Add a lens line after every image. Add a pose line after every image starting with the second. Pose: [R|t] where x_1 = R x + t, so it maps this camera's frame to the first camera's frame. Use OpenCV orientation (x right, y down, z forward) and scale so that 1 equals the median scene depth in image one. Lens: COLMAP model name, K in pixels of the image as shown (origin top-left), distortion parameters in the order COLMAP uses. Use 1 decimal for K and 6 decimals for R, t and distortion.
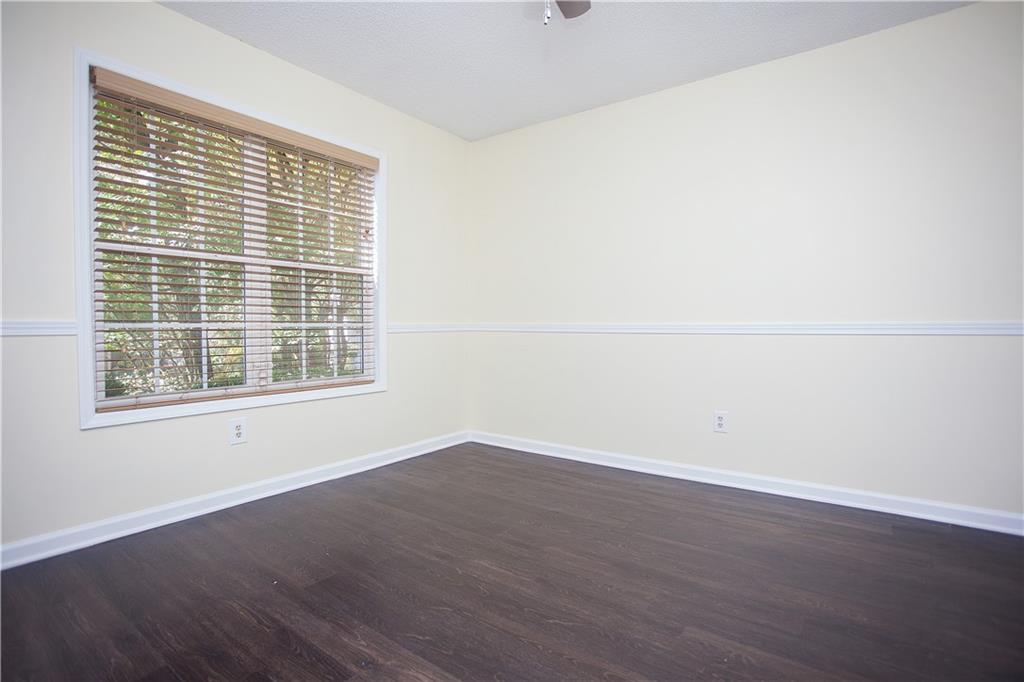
lens RADIAL K [[496.0, 0, 484.1], [0, 496.0, 342.3], [0, 0, 1]] dist [-0.069646, 0.022980]
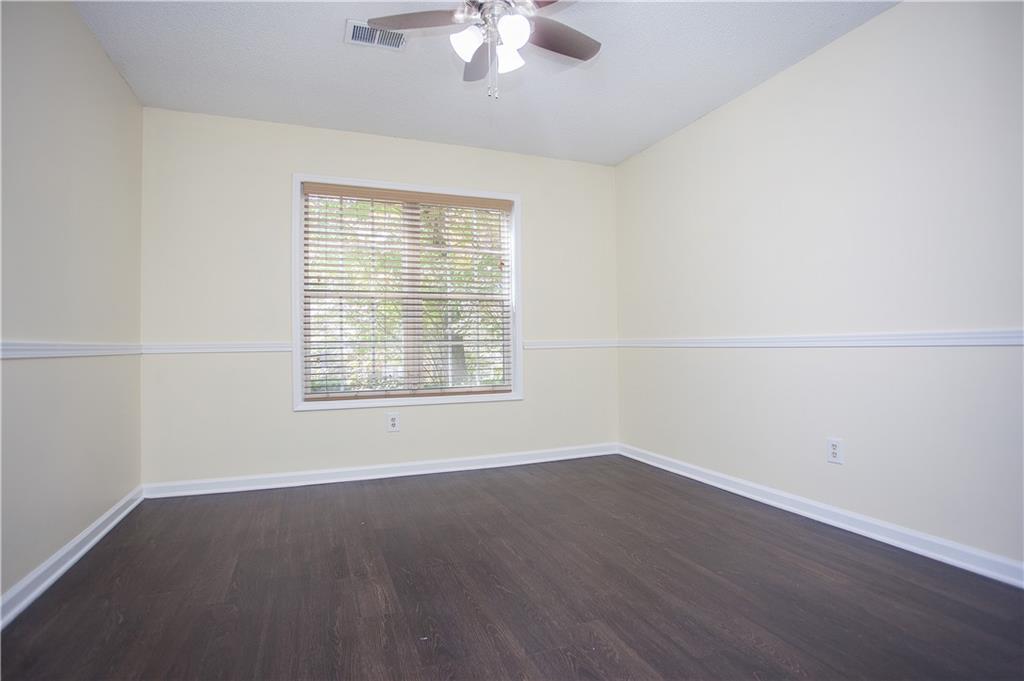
lens RADIAL K [[496.0, 0, 484.1], [0, 496.0, 341.8], [0, 0, 1]] dist [-0.069646, 0.022980]
pose [[0.847595, -0.014730, -0.530439, 0.520185], [-0.004280, 0.999392, -0.034592, 0.006708], [0.530626, 0.031590, 0.847017, -0.044559]]
